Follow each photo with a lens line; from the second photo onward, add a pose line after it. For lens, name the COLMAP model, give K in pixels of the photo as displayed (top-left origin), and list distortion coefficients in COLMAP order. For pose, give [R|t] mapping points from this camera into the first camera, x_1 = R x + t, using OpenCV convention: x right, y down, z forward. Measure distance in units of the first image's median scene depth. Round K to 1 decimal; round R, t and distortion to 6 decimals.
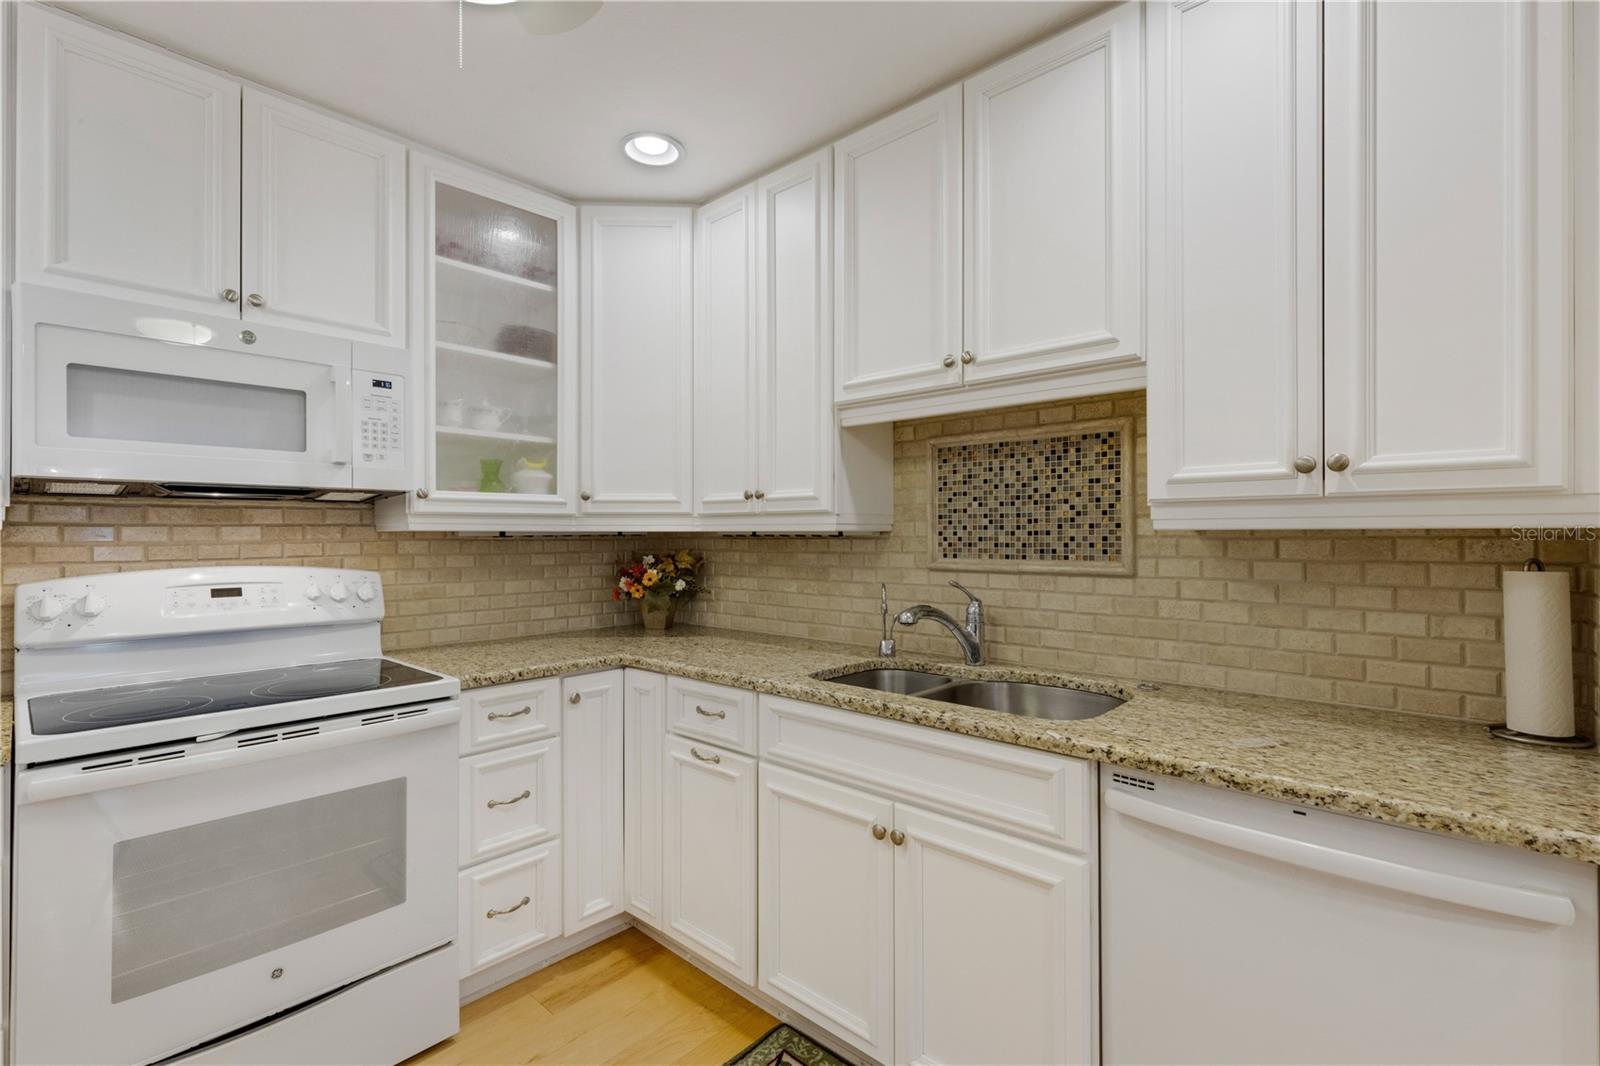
lens RADIAL K [[723.9, 0, 803.4], [0, 723.9, 535.5], [0, 0, 1]] dist [0.013932, 0.000003]
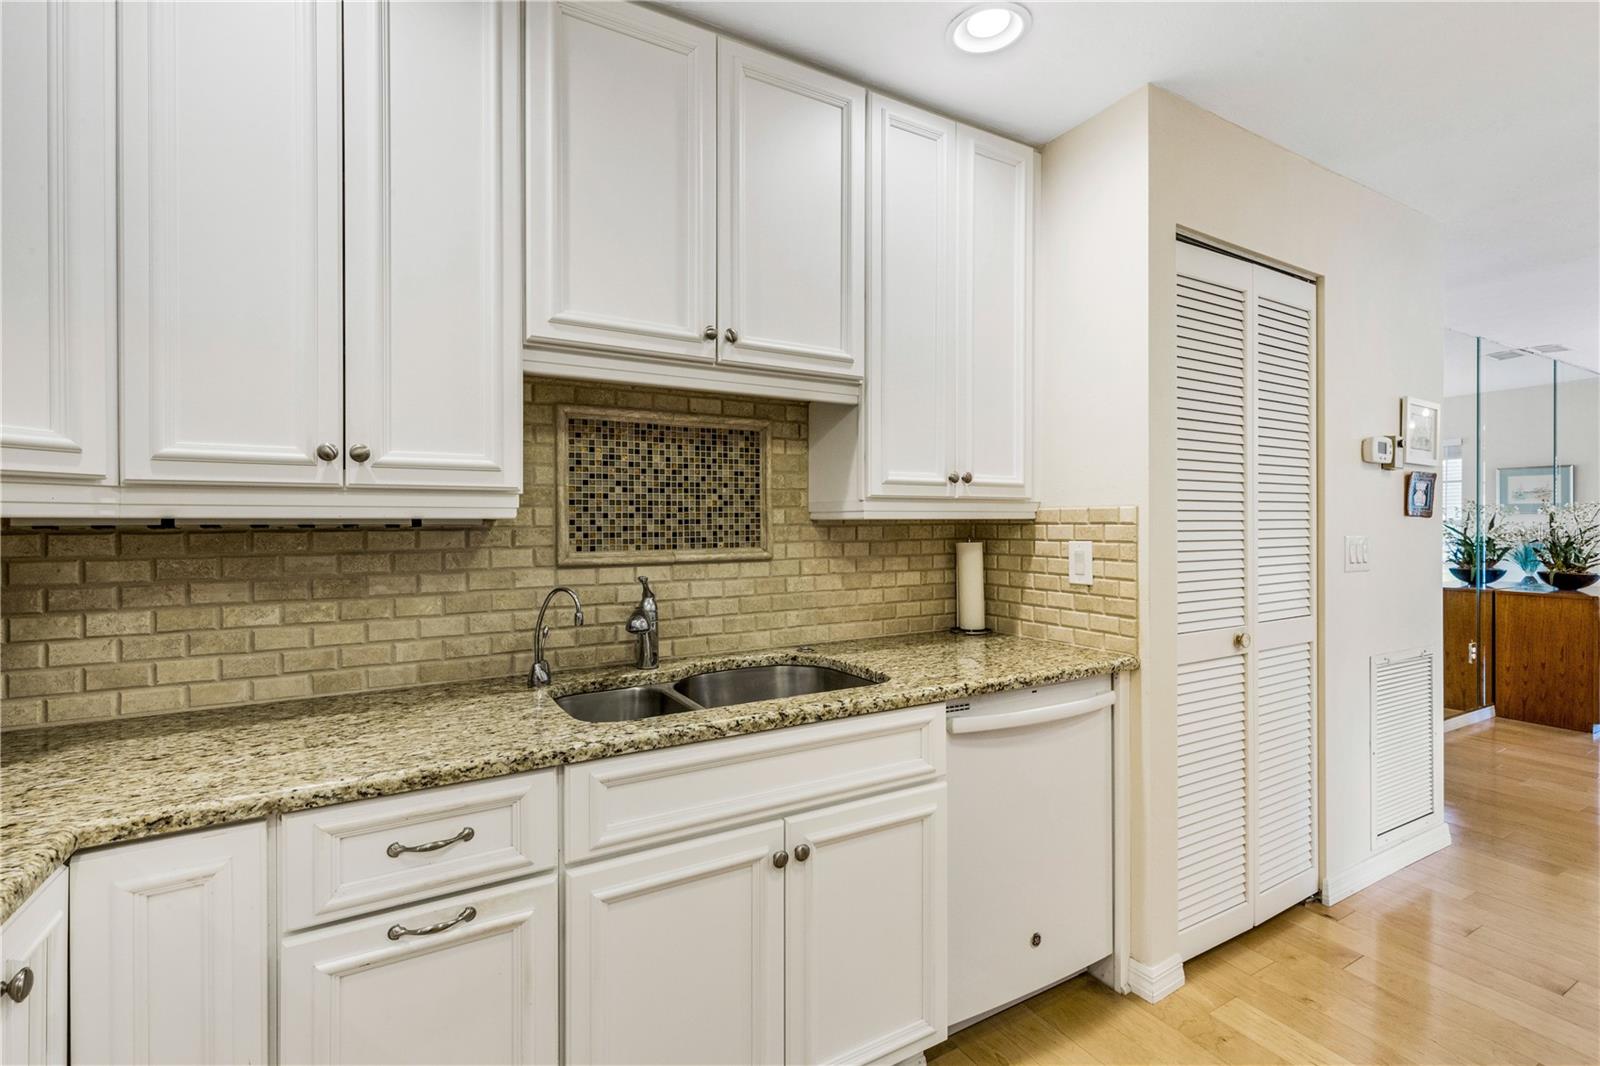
lens RADIAL K [[730.6, 0, 801.9], [0, 730.6, 527.0], [0, 0, 1]] dist [0.012914, 0.000267]
pose [[0.297019, -0.007046, 0.954846, -0.565055], [0.002795, 0.999975, 0.006510, -0.002377], [-0.954867, 0.000736, 0.297031, 0.539975]]
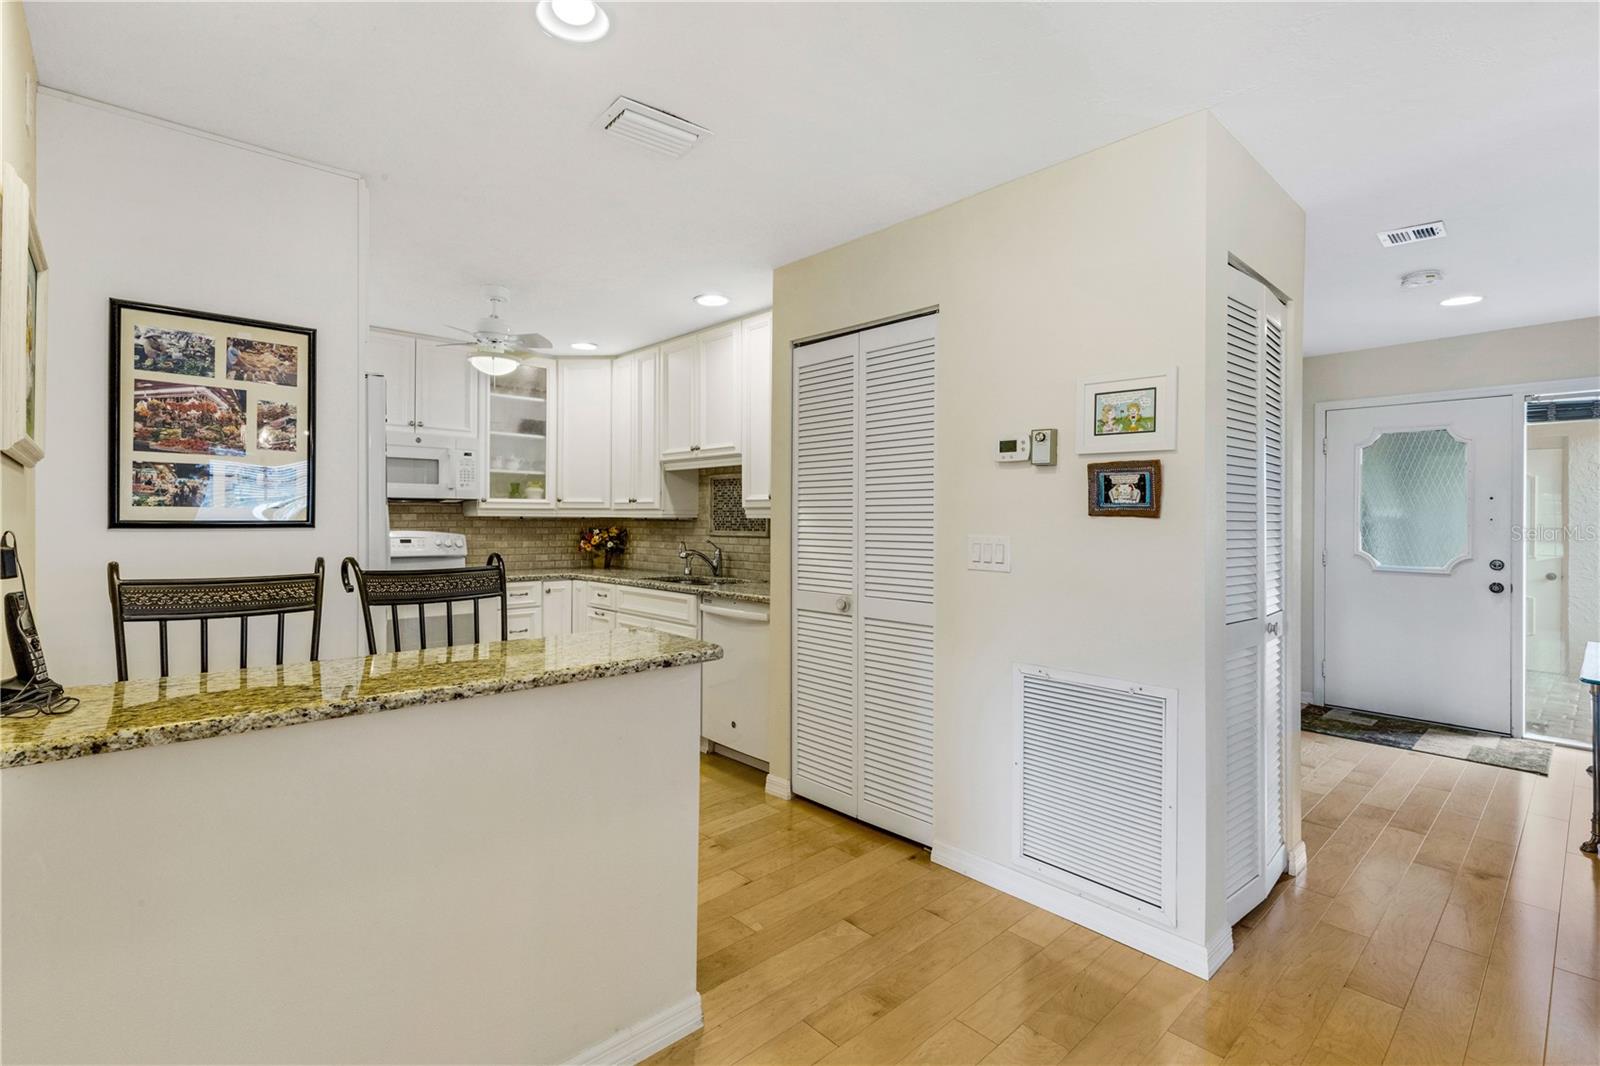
lens RADIAL K [[730.6, 0, 801.9], [0, 730.6, 527.0], [0, 0, 1]] dist [0.012914, 0.000267]
pose [[0.996953, 0.008486, -0.077544, 0.665616], [-0.007823, 0.999930, 0.008848, -0.000862], [0.077613, -0.008214, 0.996950, -1.242823]]
